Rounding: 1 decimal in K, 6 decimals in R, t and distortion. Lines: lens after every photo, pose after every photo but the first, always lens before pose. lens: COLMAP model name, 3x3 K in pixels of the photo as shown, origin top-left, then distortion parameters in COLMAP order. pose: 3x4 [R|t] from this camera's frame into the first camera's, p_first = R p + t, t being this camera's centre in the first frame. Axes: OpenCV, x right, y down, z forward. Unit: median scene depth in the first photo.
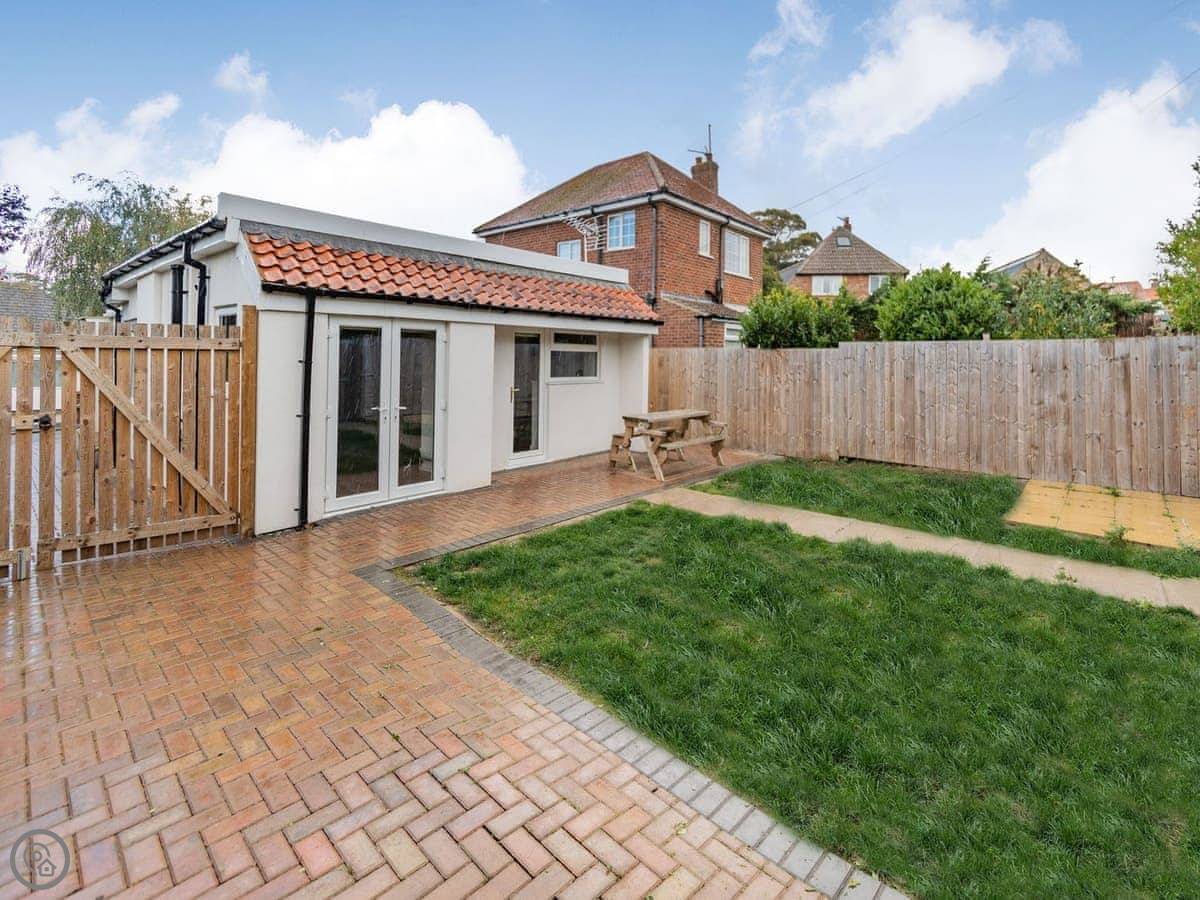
lens RADIAL K [[545.6, 0, 590.1], [0, 545.6, 424.9], [0, 0, 1]] dist [0.003017, 0.000206]
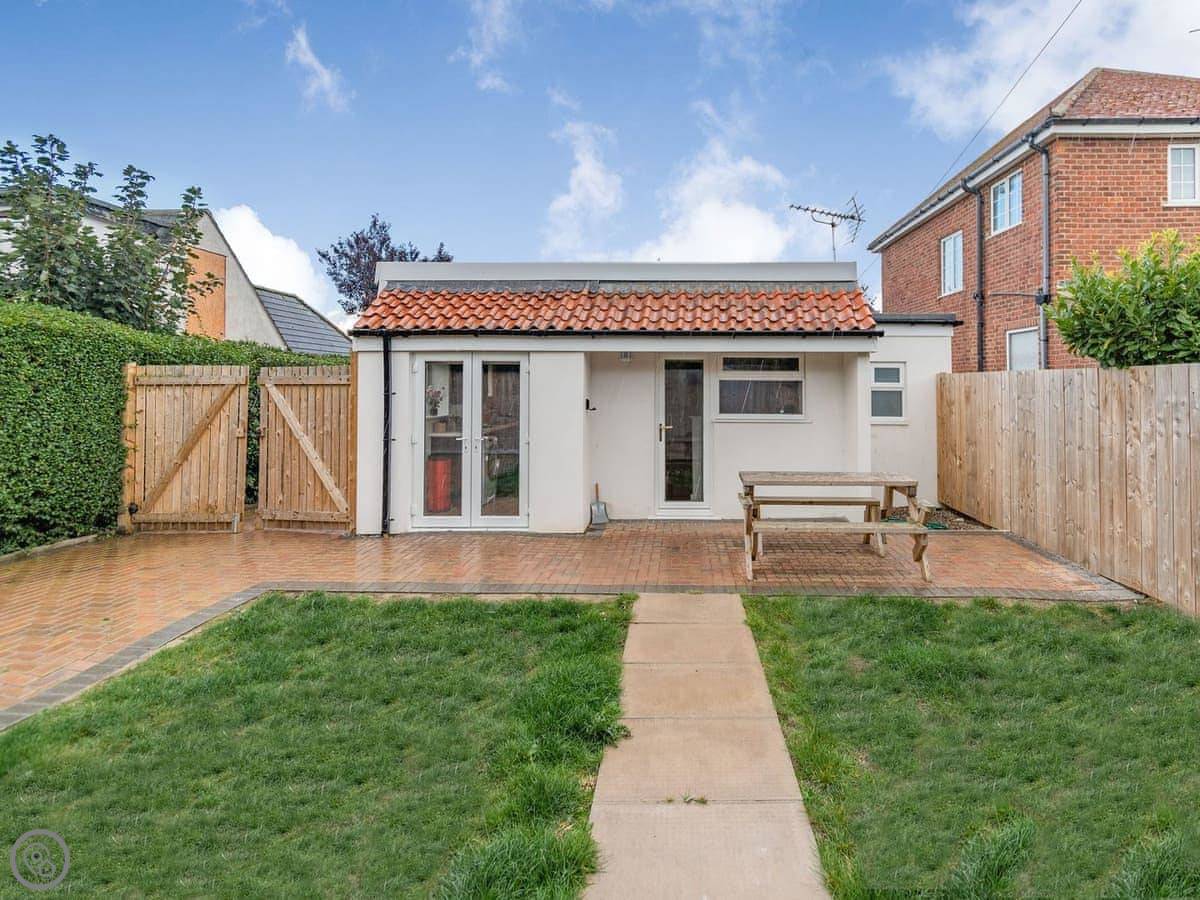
lens RADIAL K [[514.0, 0, 663.9], [0, 514.0, 439.8], [0, 0, 1]] dist [0.007426, 0.000104]
pose [[0.679395, 0.063507, -0.731019, 0.468445], [-0.084695, 0.996376, 0.007845, -0.053162], [0.728868, 0.056584, 0.682312, 0.474861]]
